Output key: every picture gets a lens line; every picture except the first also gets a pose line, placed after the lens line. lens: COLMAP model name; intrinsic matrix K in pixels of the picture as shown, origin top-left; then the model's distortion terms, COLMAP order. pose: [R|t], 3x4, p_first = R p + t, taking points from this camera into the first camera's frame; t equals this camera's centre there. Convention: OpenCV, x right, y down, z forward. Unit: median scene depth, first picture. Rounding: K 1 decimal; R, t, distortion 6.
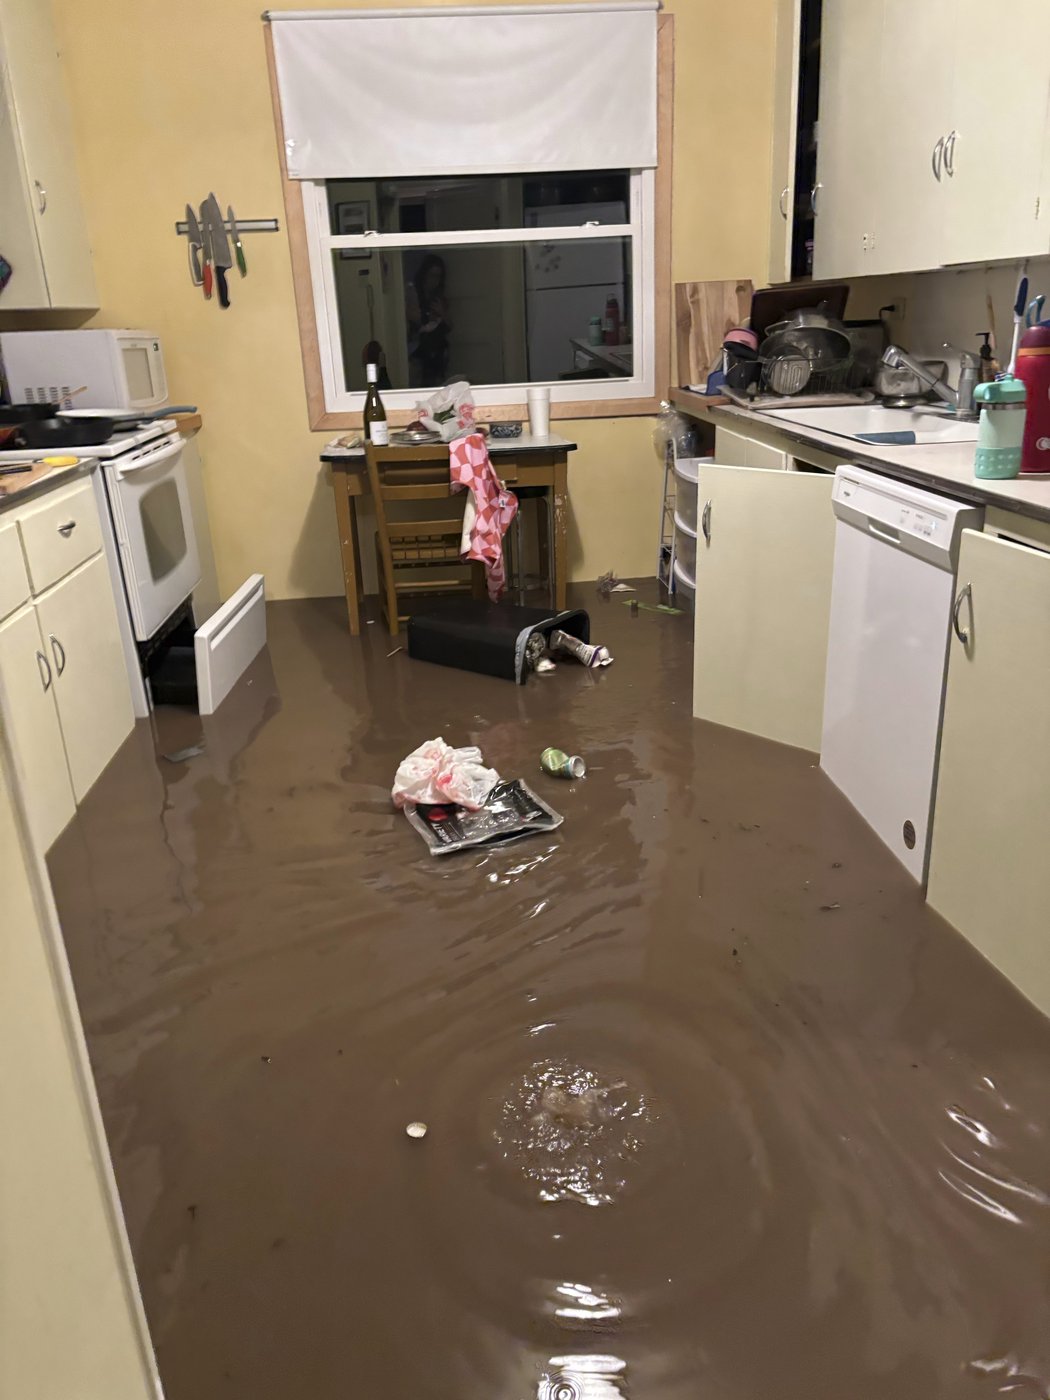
lens RADIAL K [[1065.2, 0, 523.9], [0, 1065.2, 699.1], [0, 0, 1]] dist [0.013089, -0.001505]
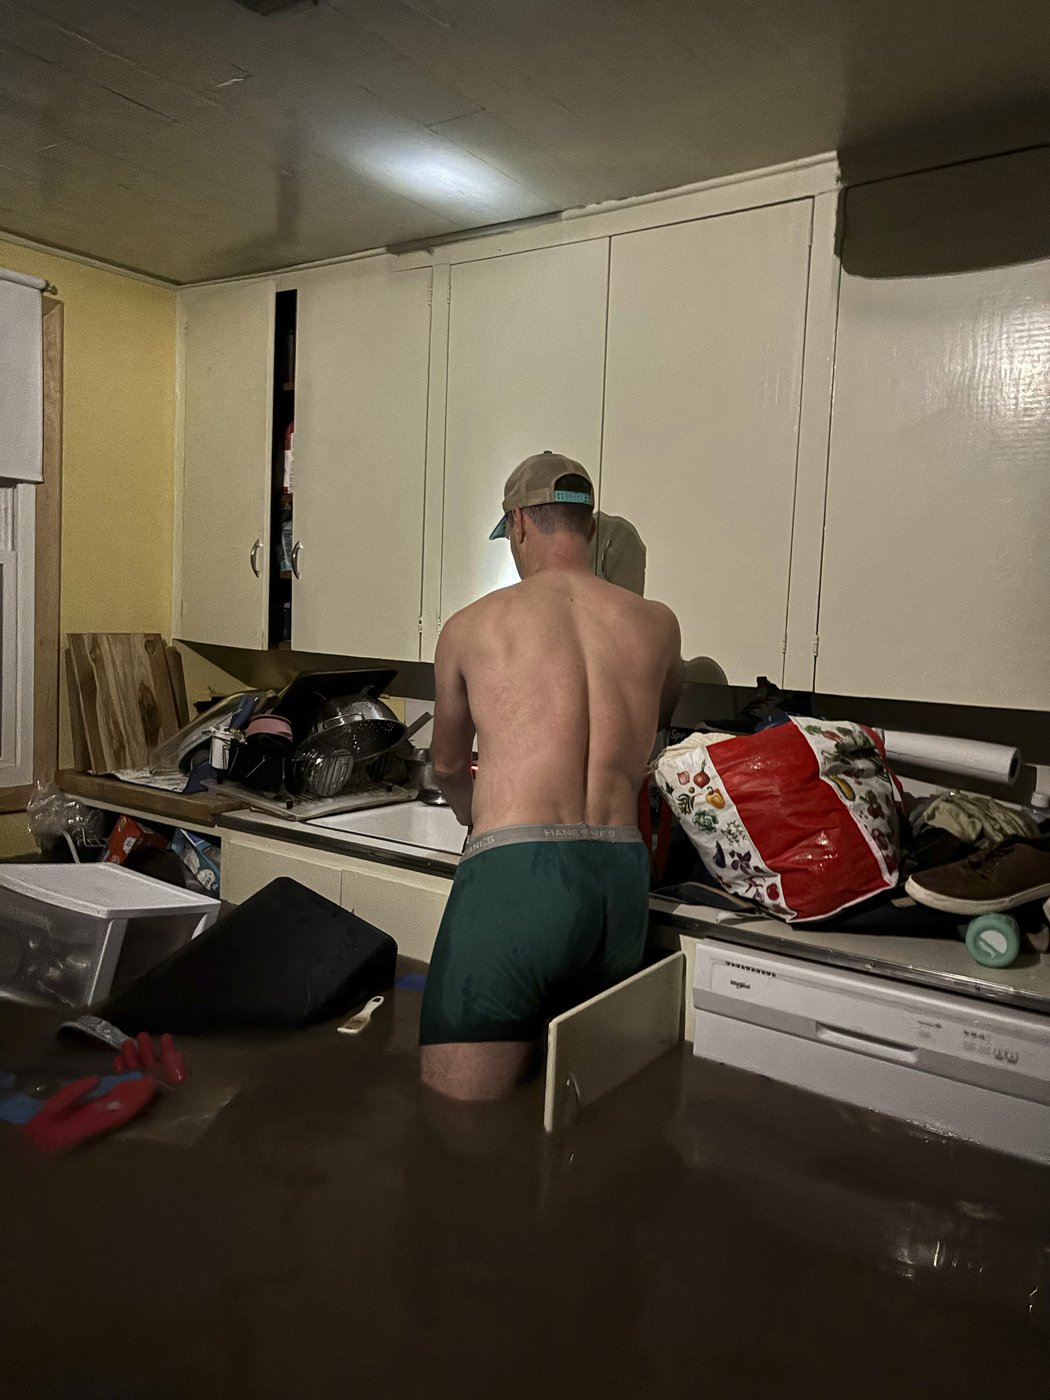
lens RADIAL K [[1065.2, 0, 525.2], [0, 1065.2, 703.2], [0, 0, 1]] dist [0.013089, -0.001505]
pose [[0.630510, -0.002274, 0.776178, -0.235761], [0.195859, 0.968101, -0.156265, -0.179242], [-0.751063, 0.250549, 0.610843, 0.355777]]
